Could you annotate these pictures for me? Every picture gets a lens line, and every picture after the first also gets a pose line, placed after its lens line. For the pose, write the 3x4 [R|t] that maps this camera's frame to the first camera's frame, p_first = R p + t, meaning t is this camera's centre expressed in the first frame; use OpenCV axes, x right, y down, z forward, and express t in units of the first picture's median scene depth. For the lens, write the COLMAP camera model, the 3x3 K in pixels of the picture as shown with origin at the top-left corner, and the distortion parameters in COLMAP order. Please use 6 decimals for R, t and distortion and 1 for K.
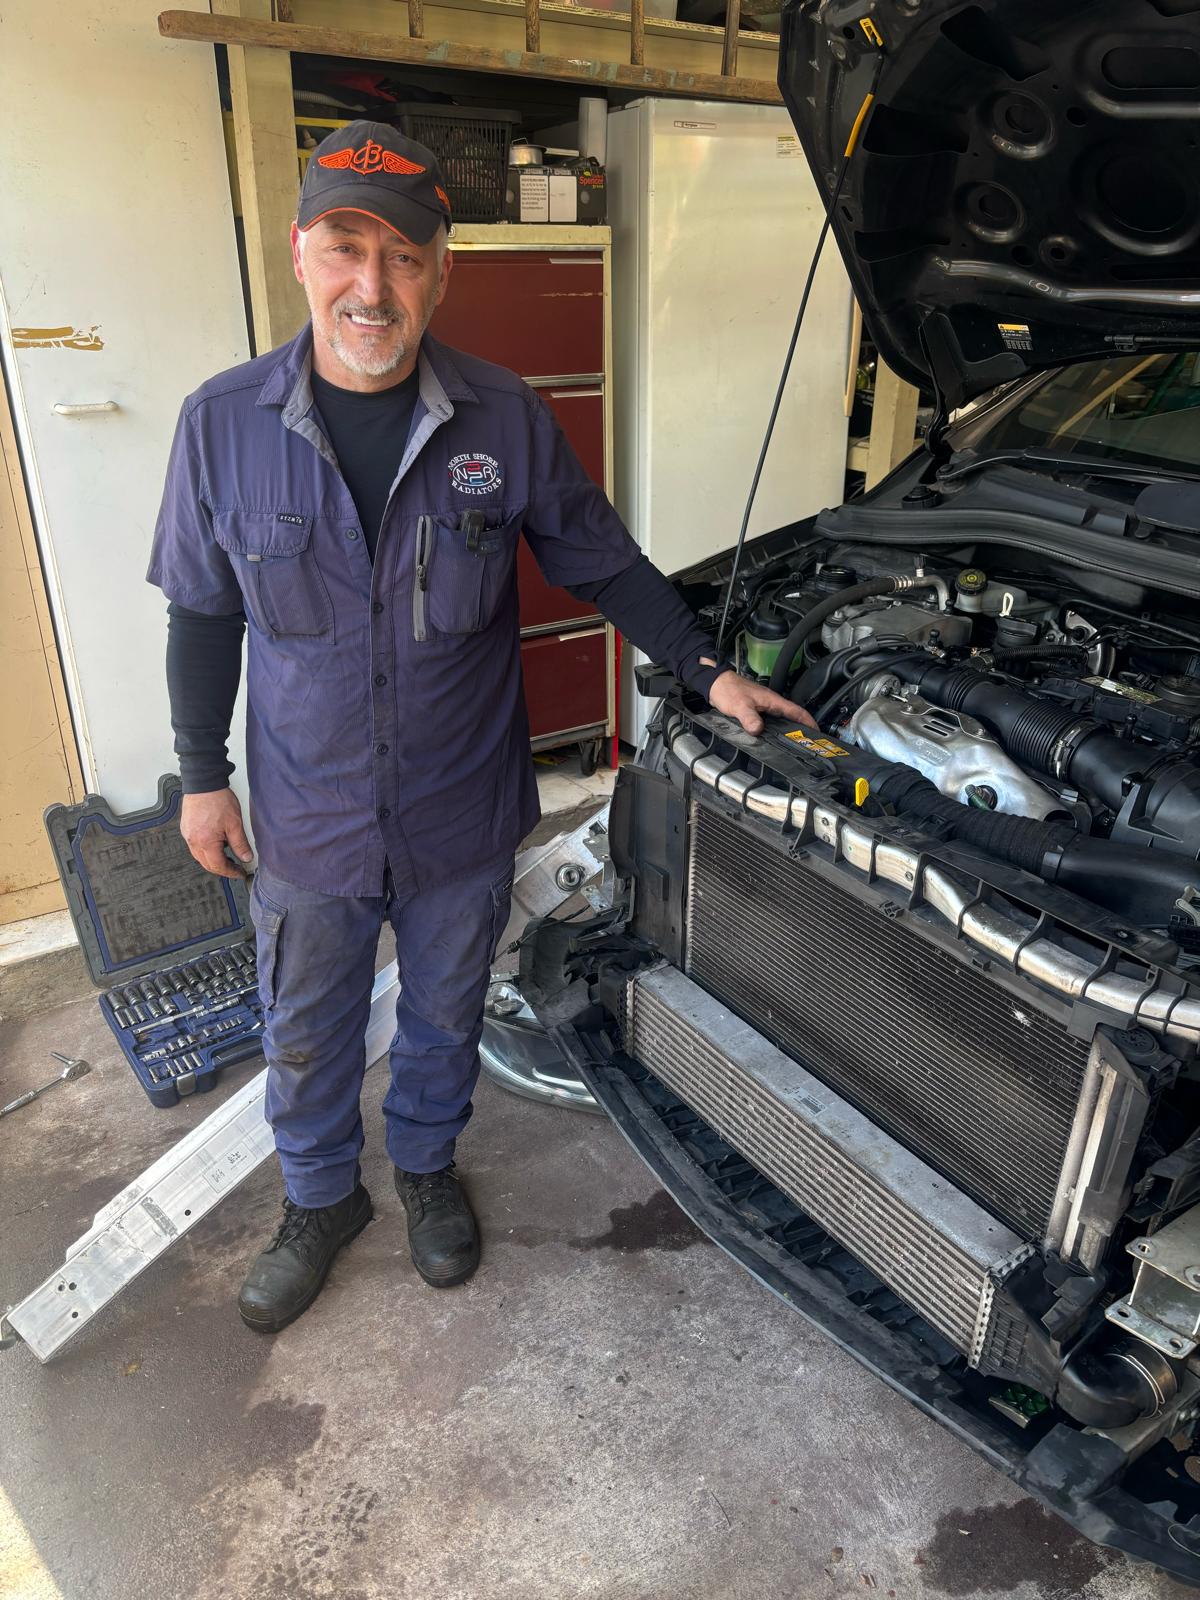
lens RADIAL K [[1221.4, 0, 599.0], [0, 1221.4, 760.7], [0, 0, 1]] dist [0.029395, -0.042611]
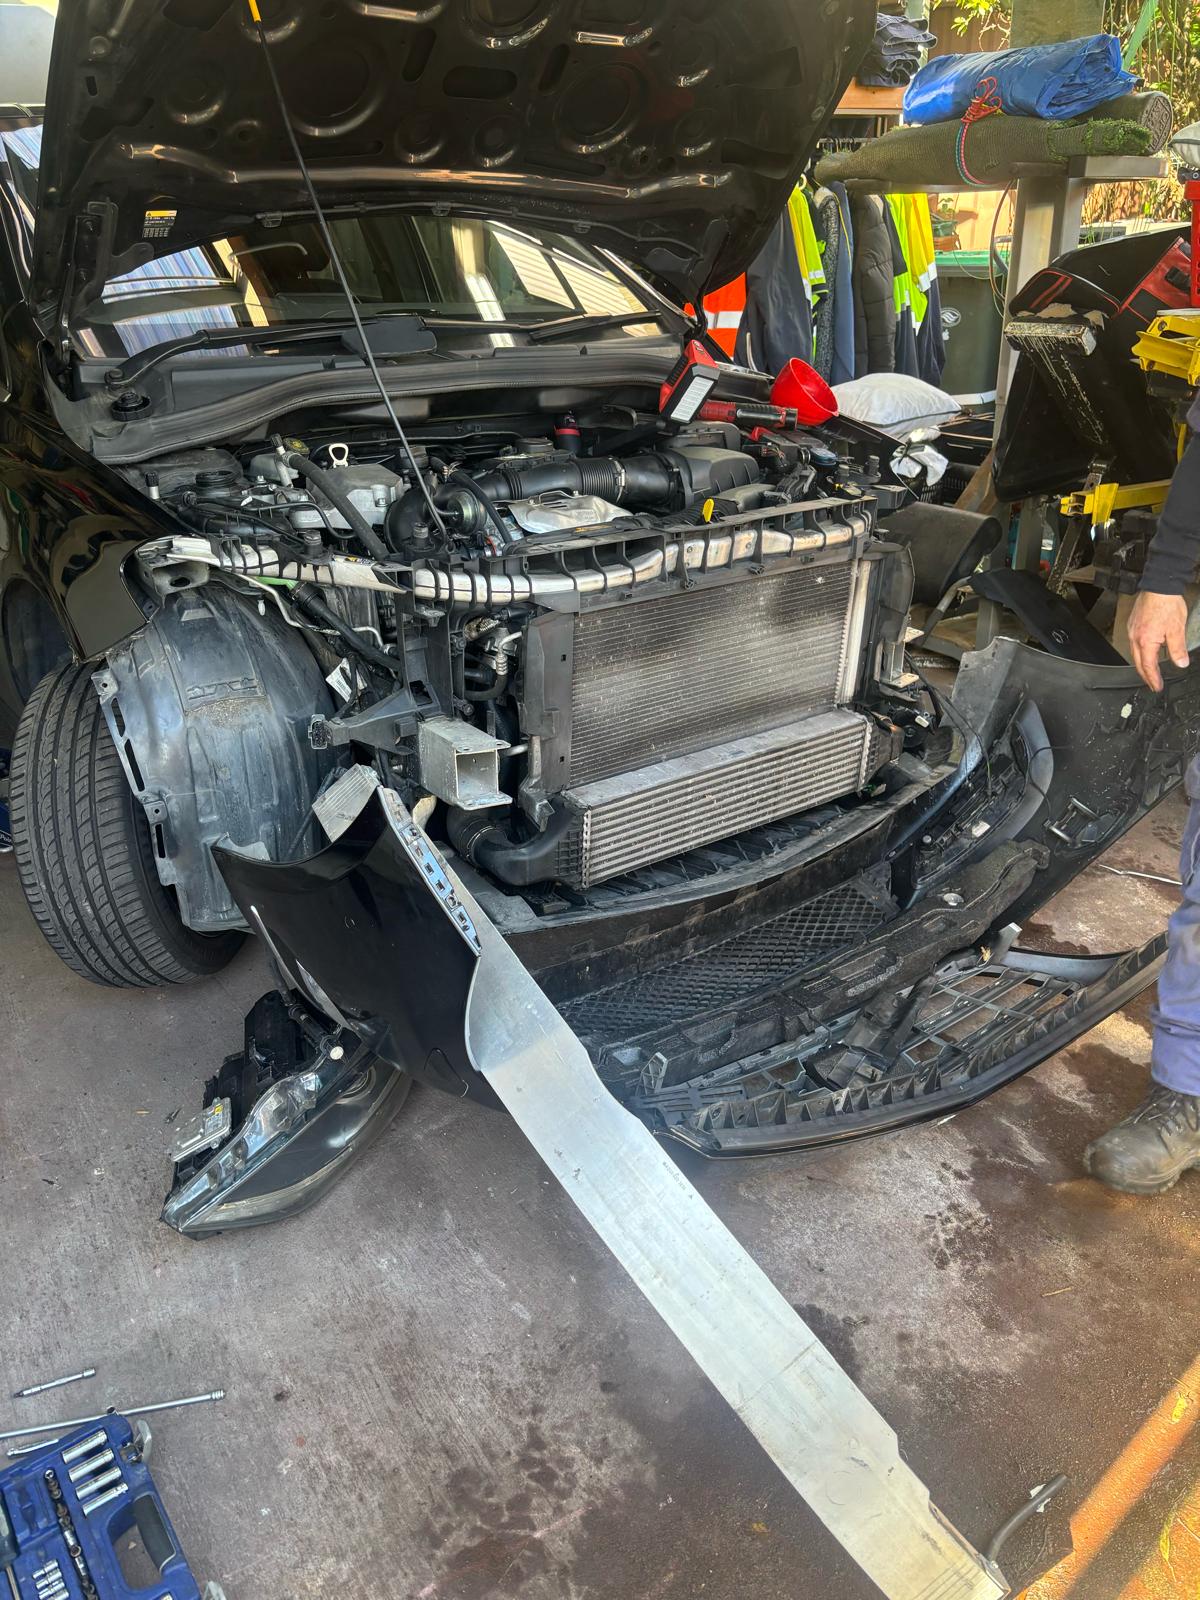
lens RADIAL K [[1221.4, 0, 599.0], [0, 1221.4, 760.7], [0, 0, 1]] dist [0.029395, -0.042611]
pose [[-0.039196, -0.415739, 0.908639, -1.046735], [0.414511, 0.820640, 0.393357, -0.307035], [-0.909200, 0.392059, 0.140163, 0.937316]]
